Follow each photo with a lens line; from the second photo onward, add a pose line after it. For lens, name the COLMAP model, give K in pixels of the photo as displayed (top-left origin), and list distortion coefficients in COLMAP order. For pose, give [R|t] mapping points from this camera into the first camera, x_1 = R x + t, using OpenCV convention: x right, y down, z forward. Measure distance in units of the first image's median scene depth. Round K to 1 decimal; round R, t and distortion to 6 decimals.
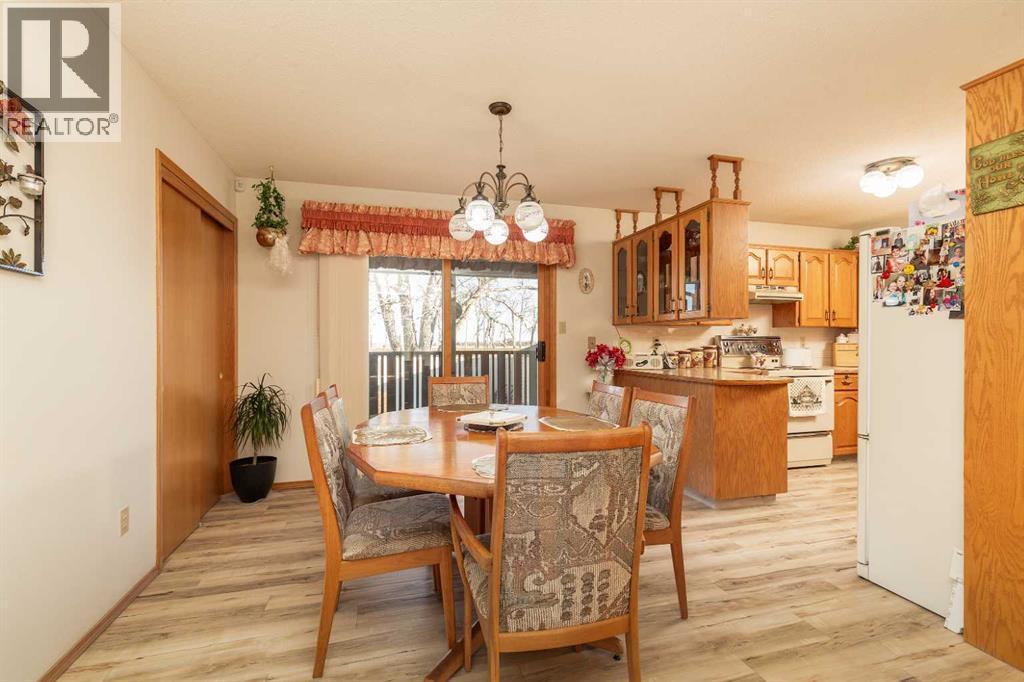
lens RADIAL K [[469.2, 0, 512.6], [0, 469.2, 344.2], [0, 0, 1]] dist [0.003527, -0.000807]
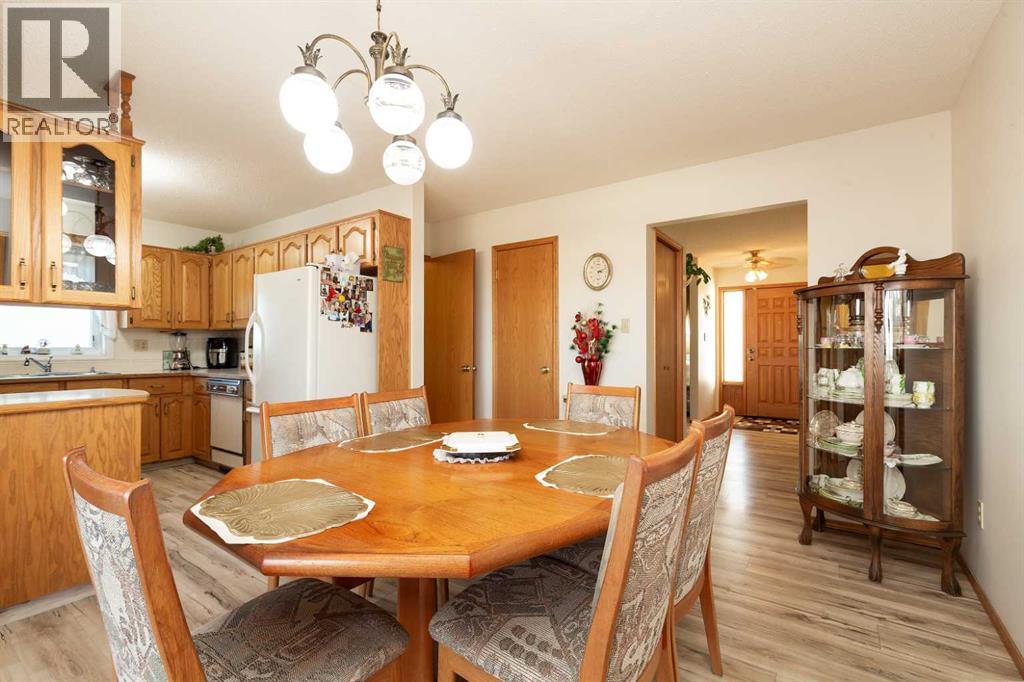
lens RADIAL K [[469.2, 0, 507.9], [0, 469.2, 344.1], [0, 0, 1]] dist [0.003527, -0.000807]
pose [[-0.626279, 0.006829, 0.779569, -0.745975], [-0.002068, 0.999944, -0.010421, 0.009602], [-0.779596, -0.008139, -0.626230, 1.581197]]
